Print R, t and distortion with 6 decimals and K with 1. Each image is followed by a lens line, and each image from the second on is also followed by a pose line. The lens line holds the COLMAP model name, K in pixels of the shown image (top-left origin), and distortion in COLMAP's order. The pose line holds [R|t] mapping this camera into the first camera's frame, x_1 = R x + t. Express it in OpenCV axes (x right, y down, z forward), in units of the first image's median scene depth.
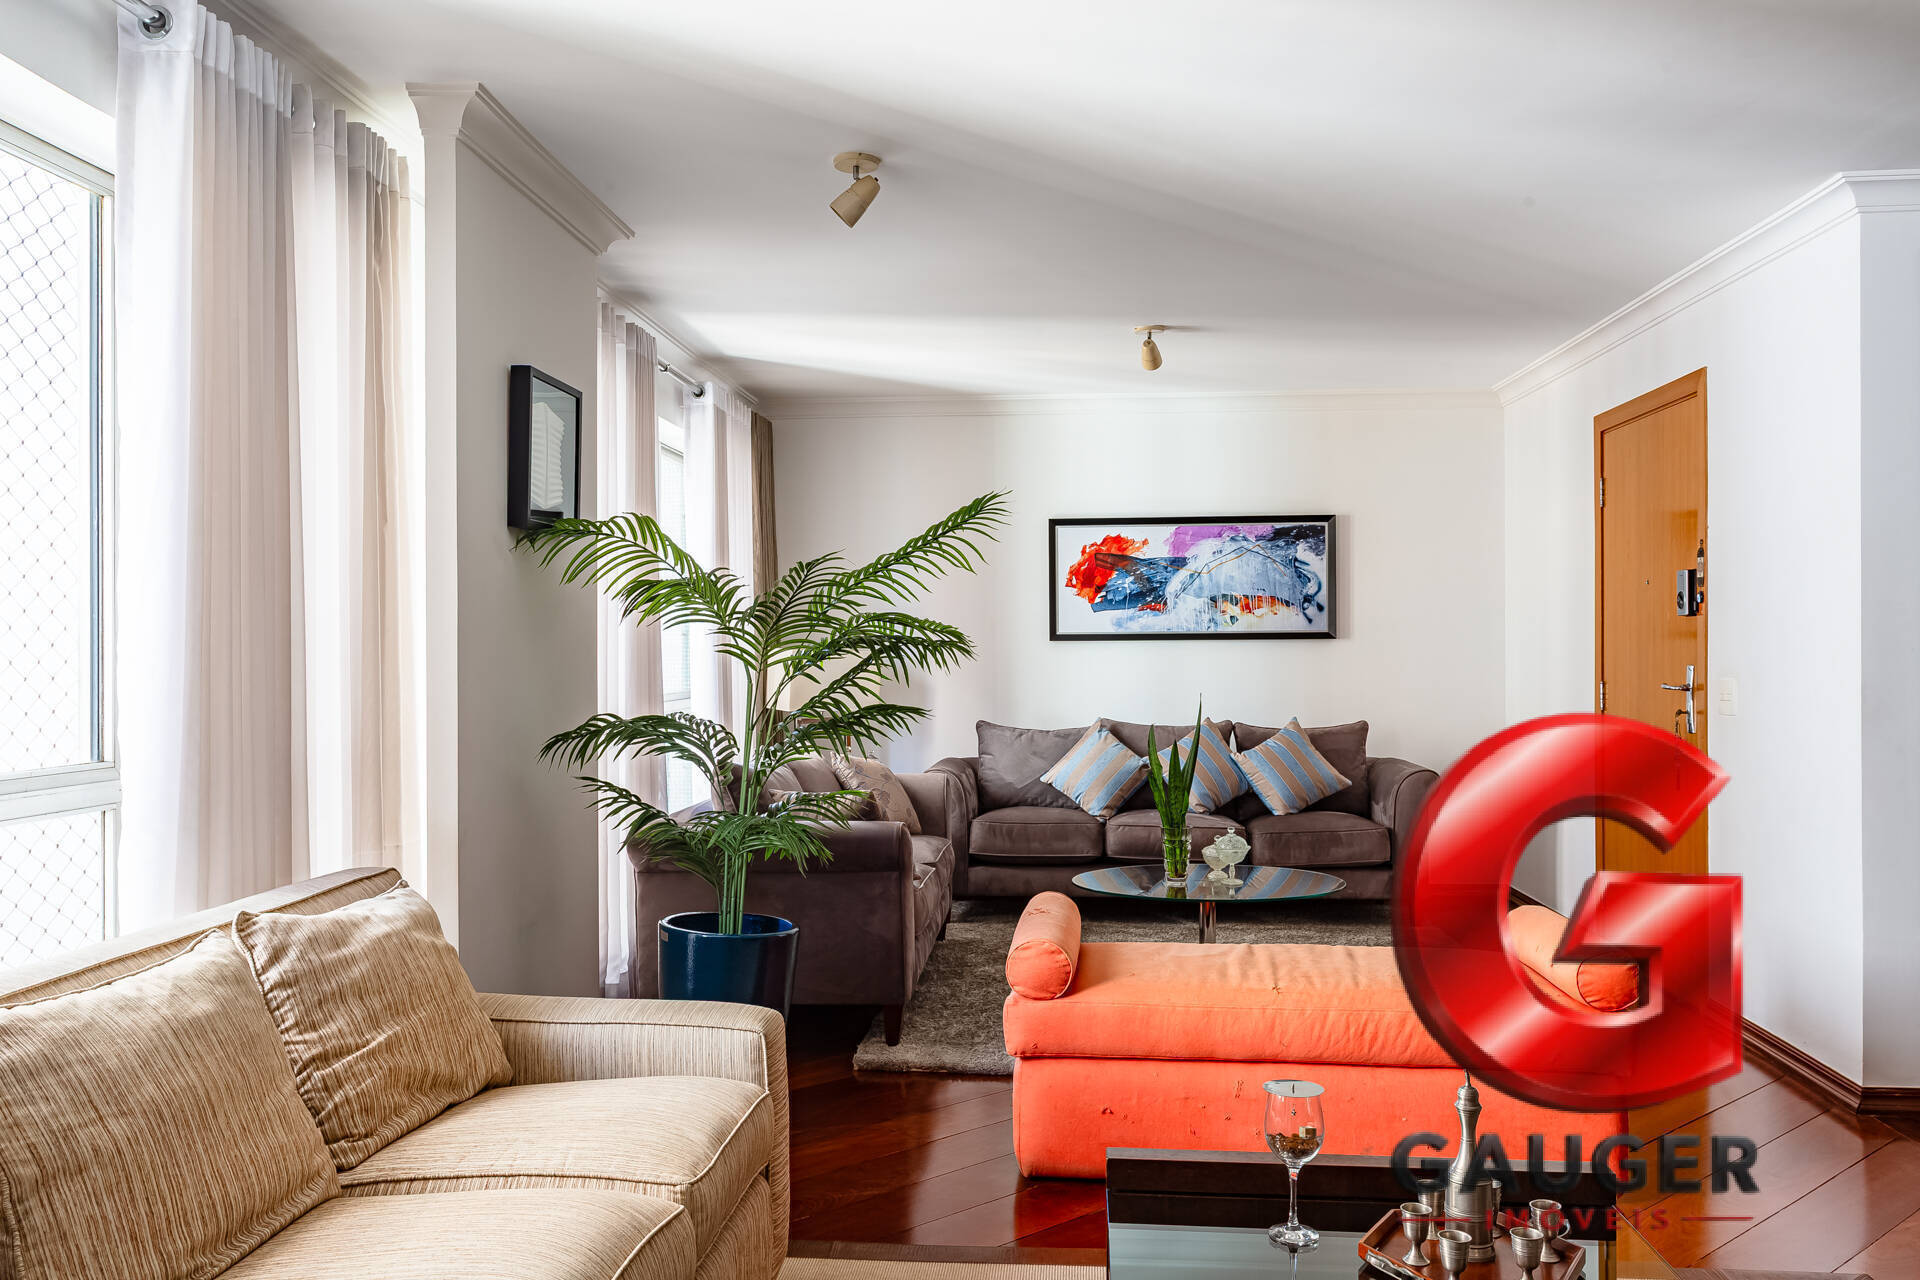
lens RADIAL K [[1451.1, 0, 952.7], [0, 1451.1, 644.1], [0, 0, 1]] dist [0.004563, 0.000821]
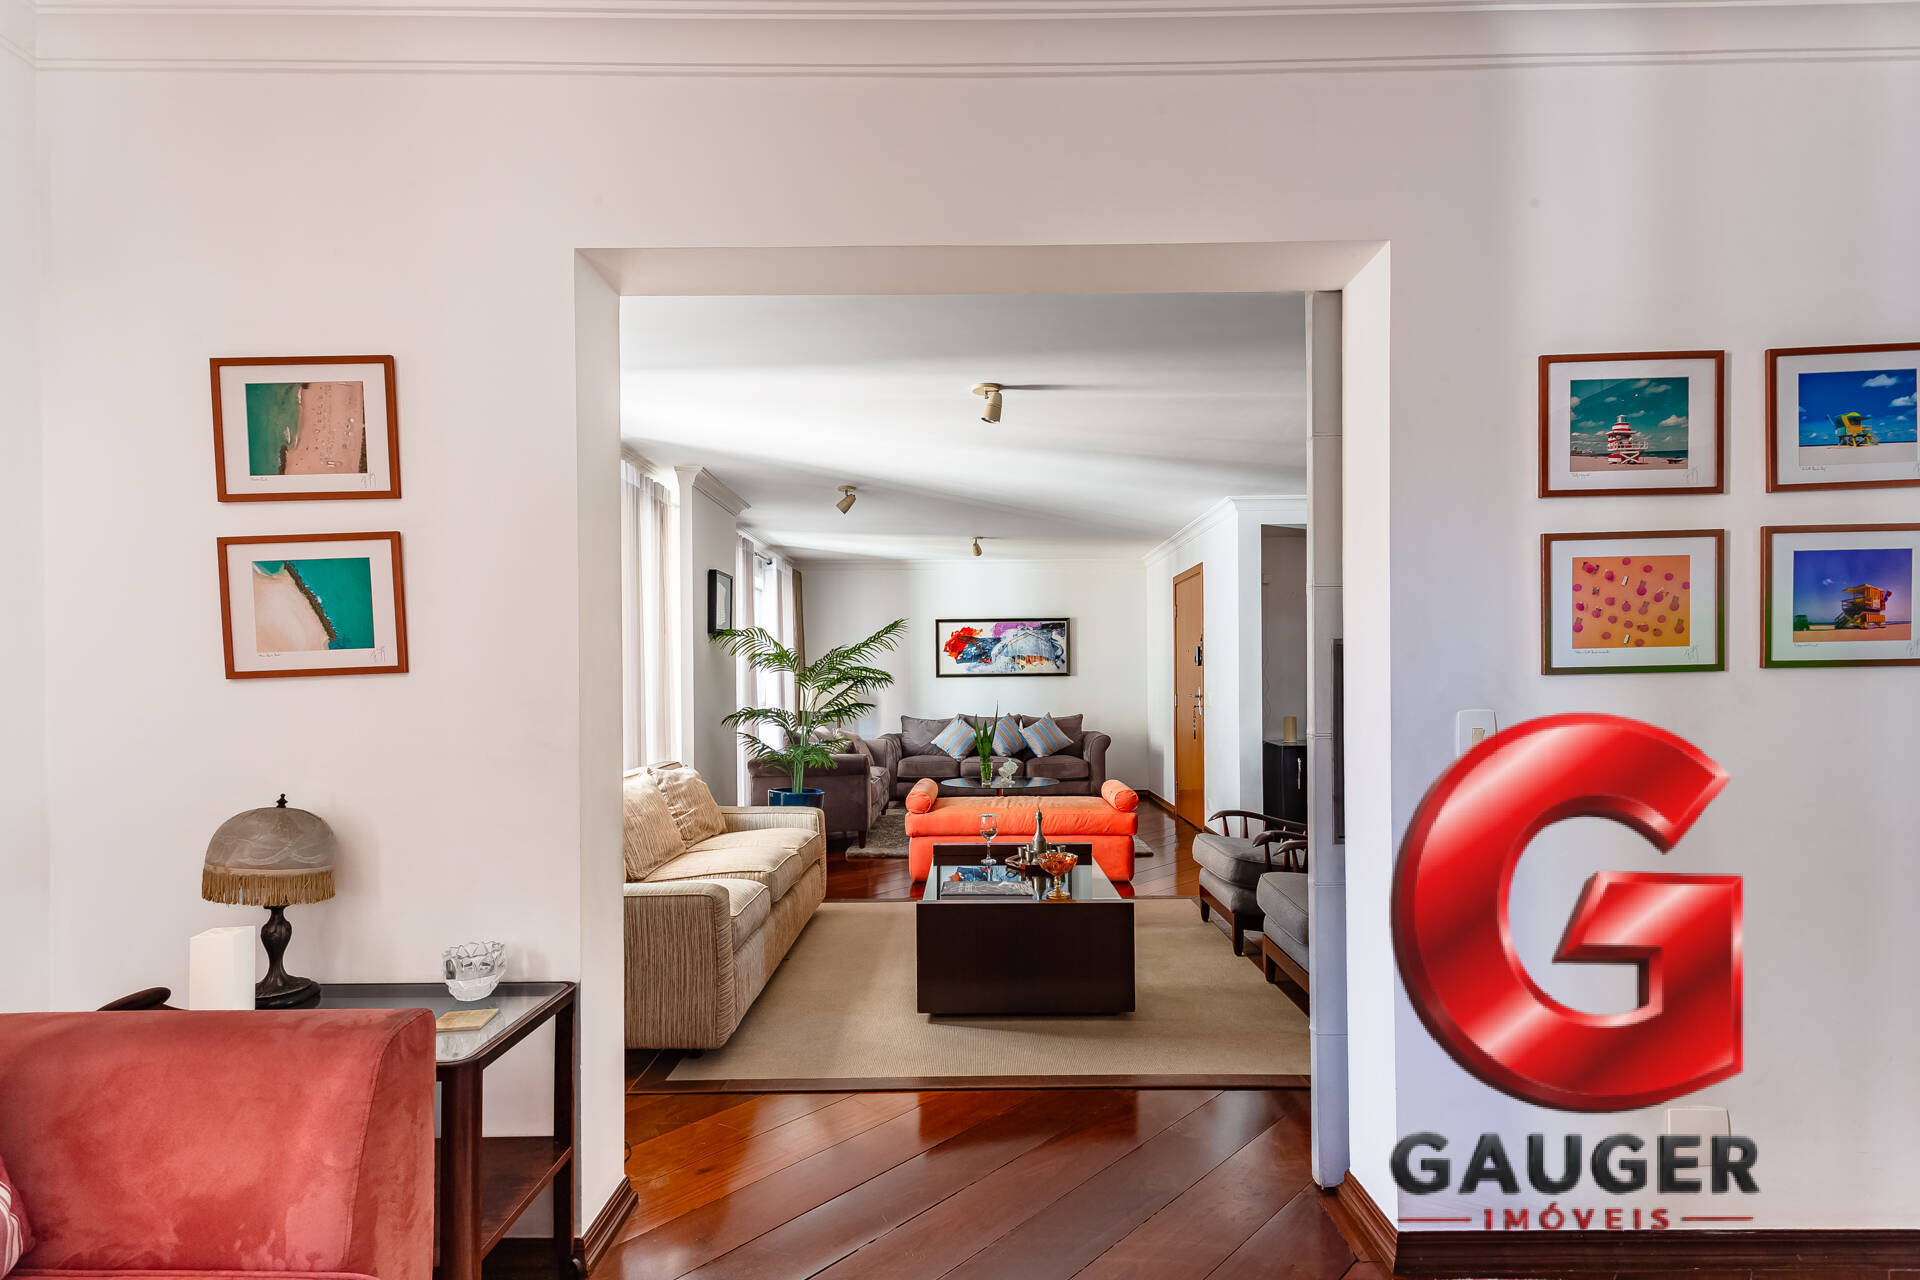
lens RADIAL K [[899.3, 0, 961.7], [0, 899.3, 680.9], [0, 0, 1]] dist [0.041248, -0.000037]
pose [[0.997413, -0.005007, 0.071712, 0.012475], [0.004903, 0.999987, 0.001620, 0.000795], [-0.071719, -0.001265, 0.997424, -0.362459]]
